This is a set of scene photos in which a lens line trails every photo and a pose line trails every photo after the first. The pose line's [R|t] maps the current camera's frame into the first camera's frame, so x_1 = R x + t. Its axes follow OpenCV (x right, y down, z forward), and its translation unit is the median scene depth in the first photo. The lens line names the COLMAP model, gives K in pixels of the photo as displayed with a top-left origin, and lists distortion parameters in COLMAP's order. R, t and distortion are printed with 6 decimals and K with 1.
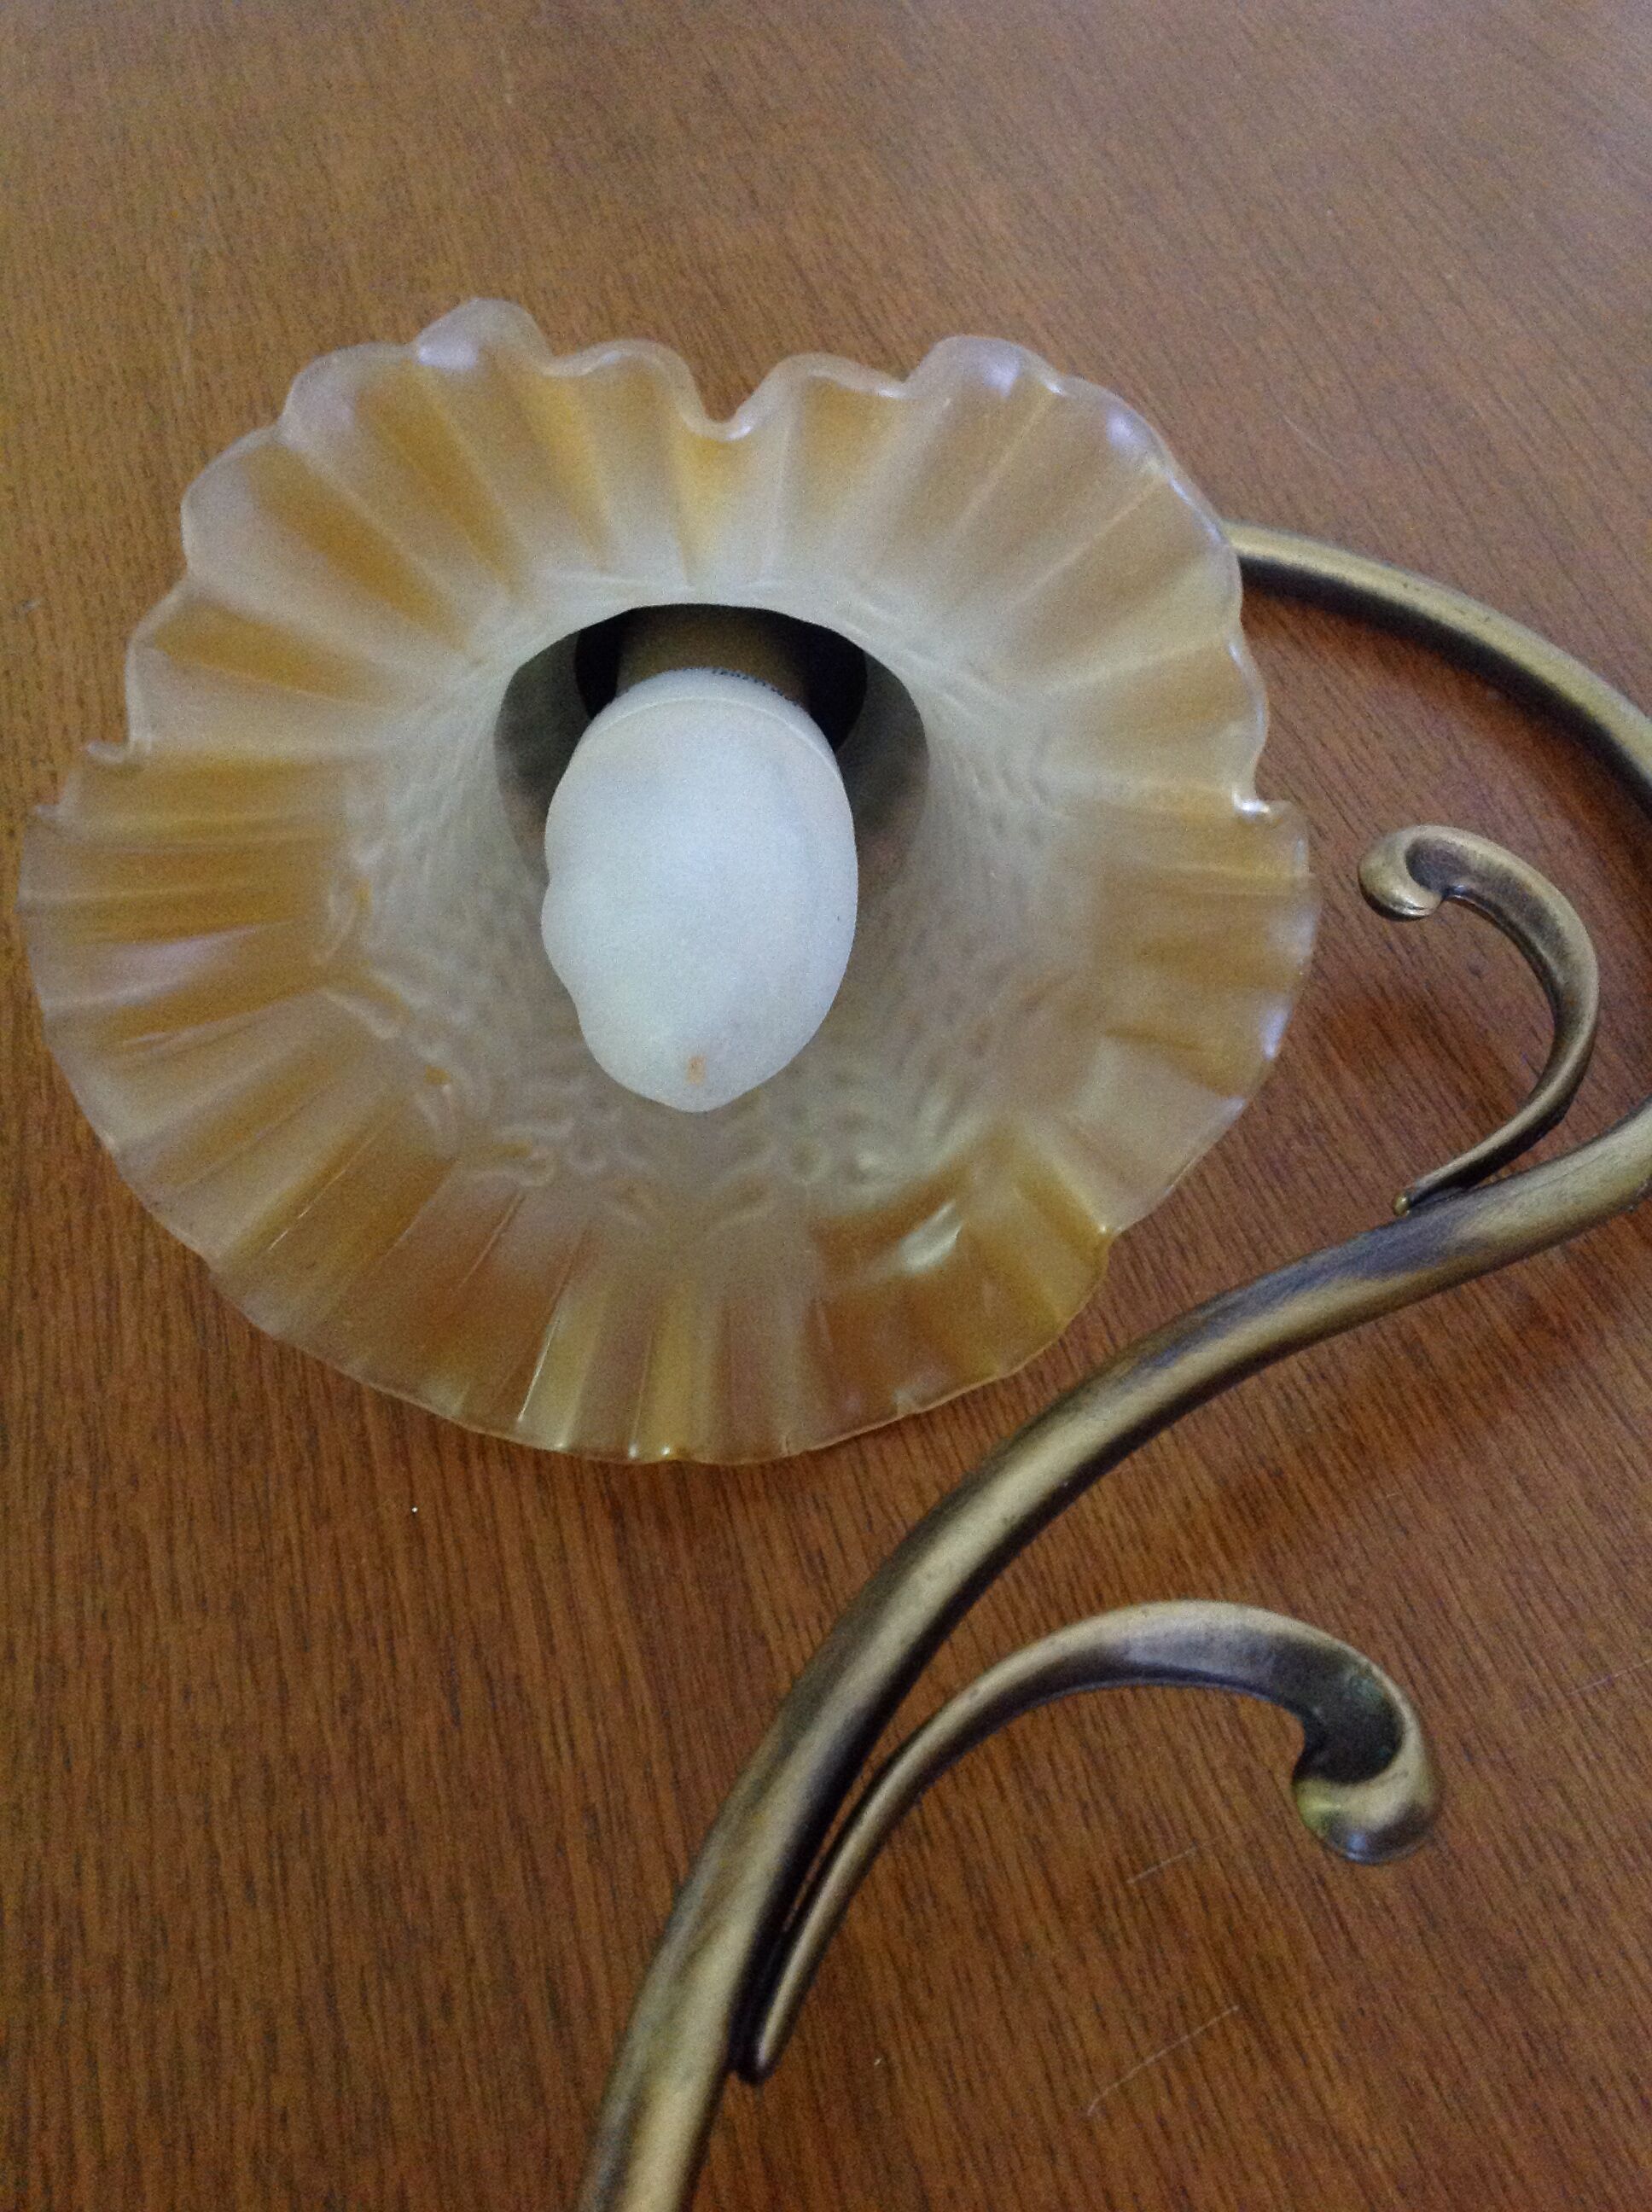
lens RADIAL K [[2042.6, 0, 779.8], [0, 2042.6, 1104.8], [0, 0, 1]] dist [0.178935, -0.401867]
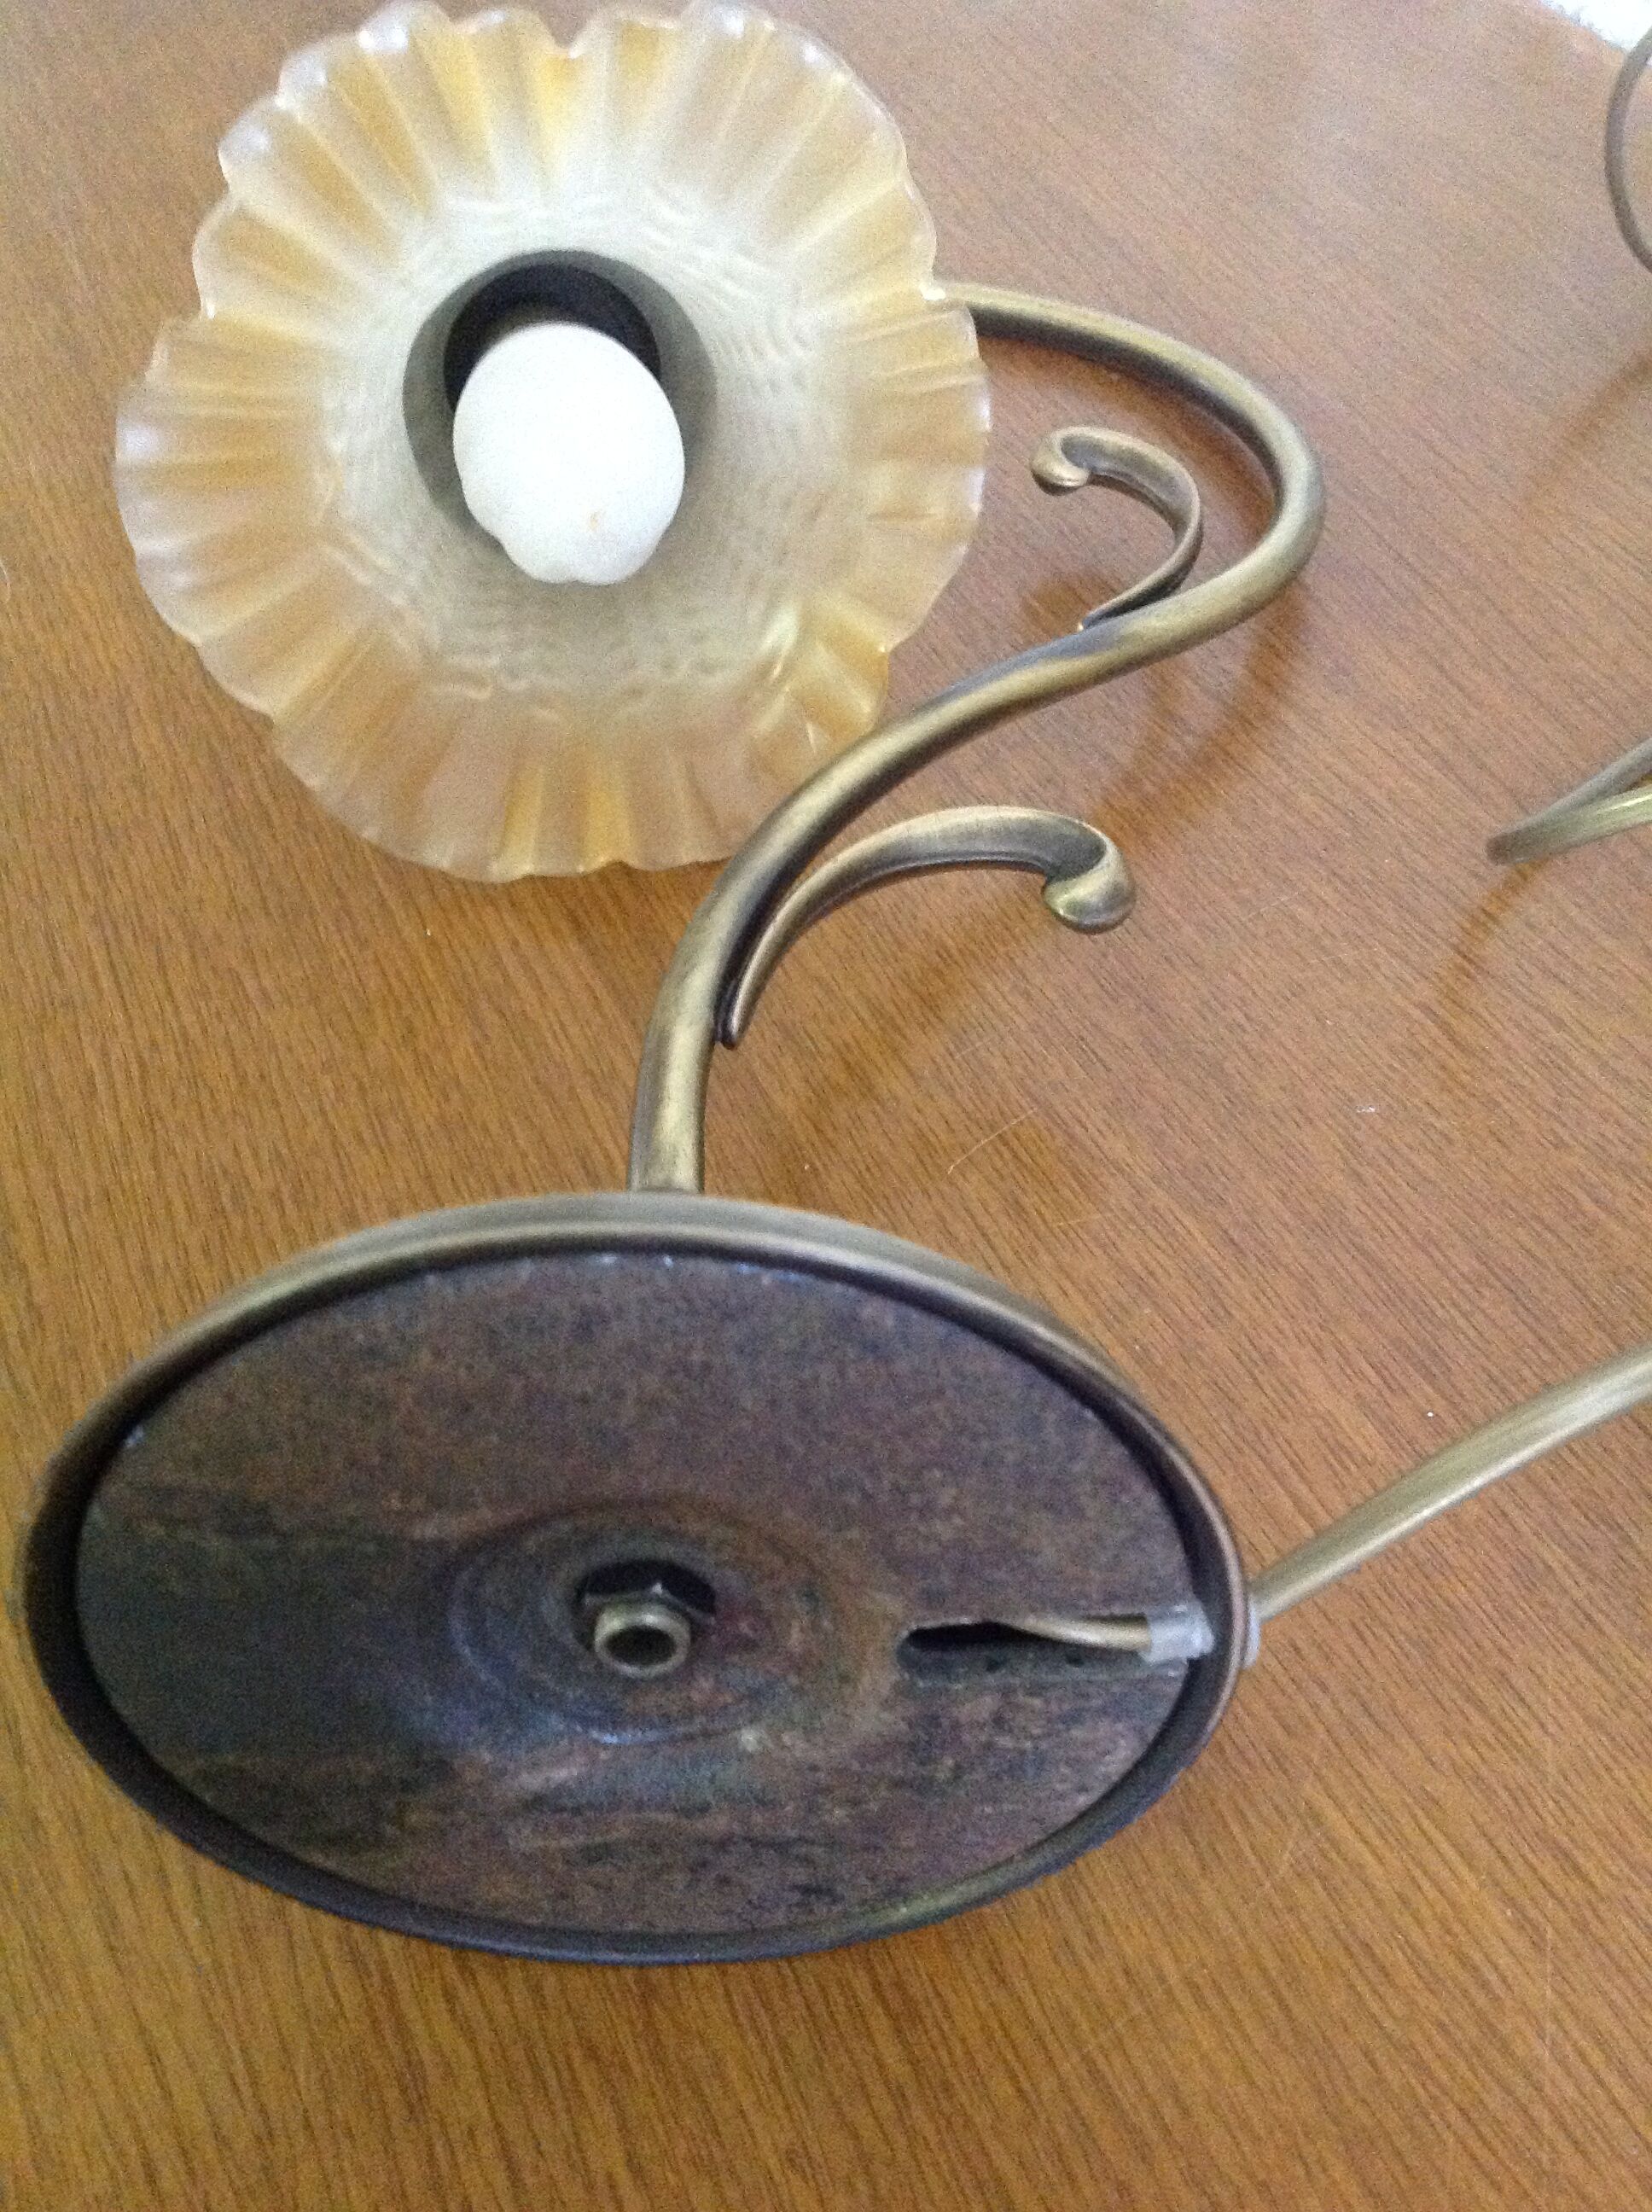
lens RADIAL K [[2042.6, 0, 779.8], [0, 2042.6, 1104.8], [0, 0, 1]] dist [0.178935, -0.401867]
pose [[0.986042, -0.133586, 0.099379, -0.103324], [0.139147, 0.988943, -0.051284, 0.447667], [-0.091429, 0.064397, 0.993727, -0.426275]]
